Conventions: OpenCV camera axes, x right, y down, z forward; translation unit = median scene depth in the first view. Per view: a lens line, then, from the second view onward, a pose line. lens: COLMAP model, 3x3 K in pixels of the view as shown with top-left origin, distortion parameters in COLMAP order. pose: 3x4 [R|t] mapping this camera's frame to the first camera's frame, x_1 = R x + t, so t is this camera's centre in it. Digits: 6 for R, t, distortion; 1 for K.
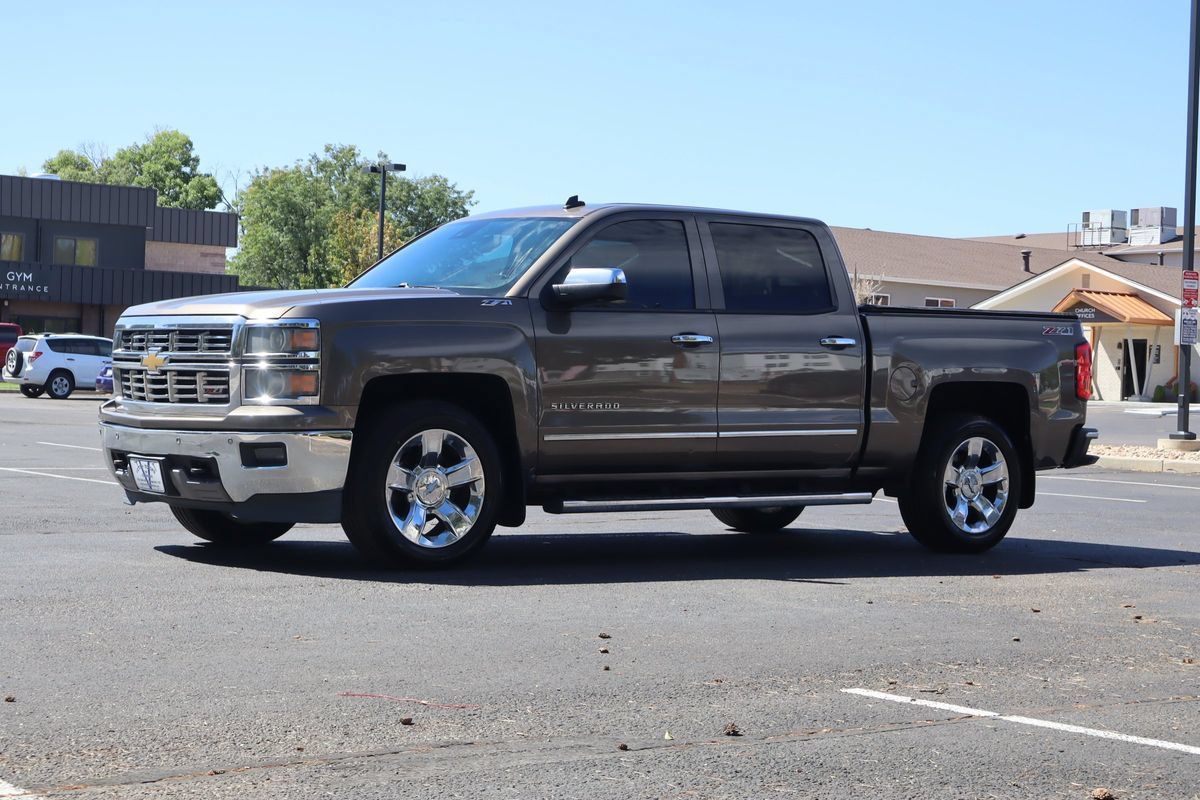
lens RADIAL K [[2051.6, 0, 598.5], [0, 2051.6, 399.7], [0, 0, 1]] dist [-0.004893, 0.106183]
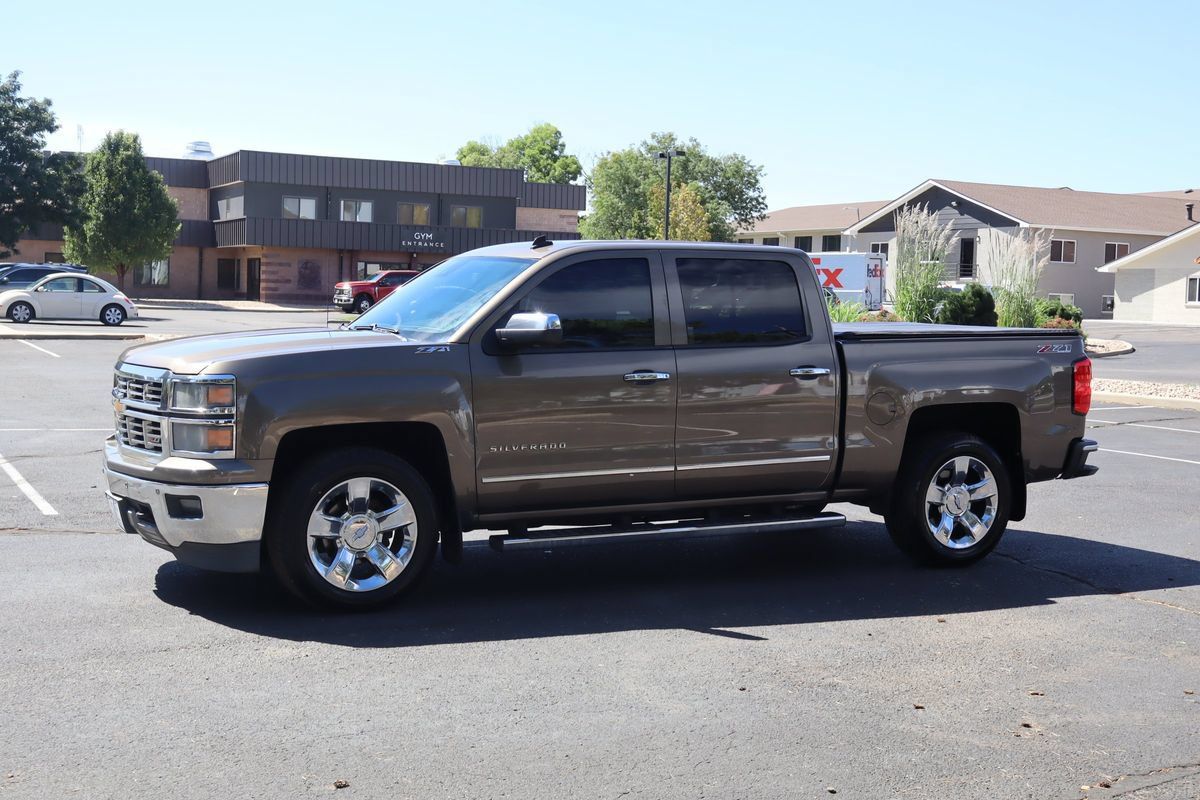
lens RADIAL K [[1478.8, 0, 601.3], [0, 1478.8, 405.4], [0, 0, 1]] dist [-0.000514, -0.014723]
pose [[0.983887, 0.007507, -0.178633, 0.137020], [0.003540, 0.998104, 0.061444, -0.053455], [0.178756, -0.061086, 0.981995, 0.235058]]
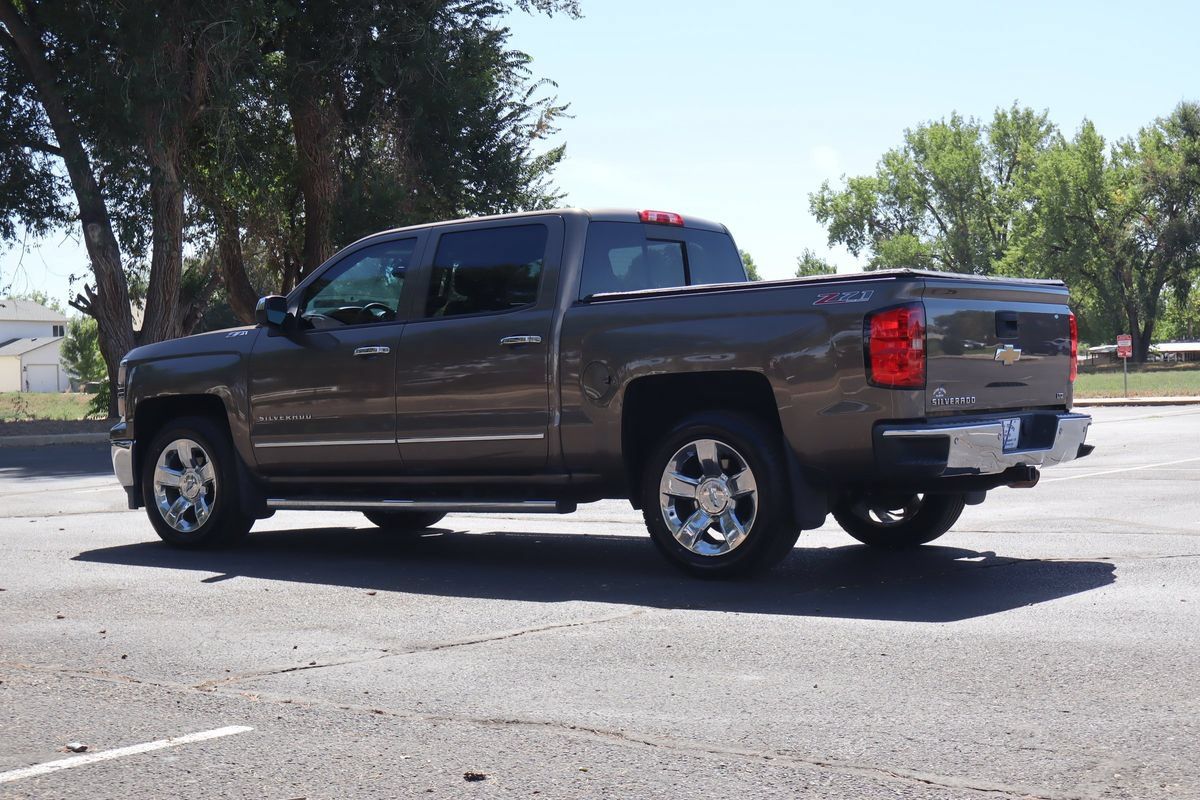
lens RADIAL K [[1776.6, 0, 599.8], [0, 1776.6, 400.0], [0, 0, 1]] dist [0.021696, -0.010000]
pose [[0.257160, -0.029133, -0.965930, 0.848922], [0.027493, 0.999361, -0.022822, 0.017711], [0.965978, -0.020687, 0.257796, 0.771454]]
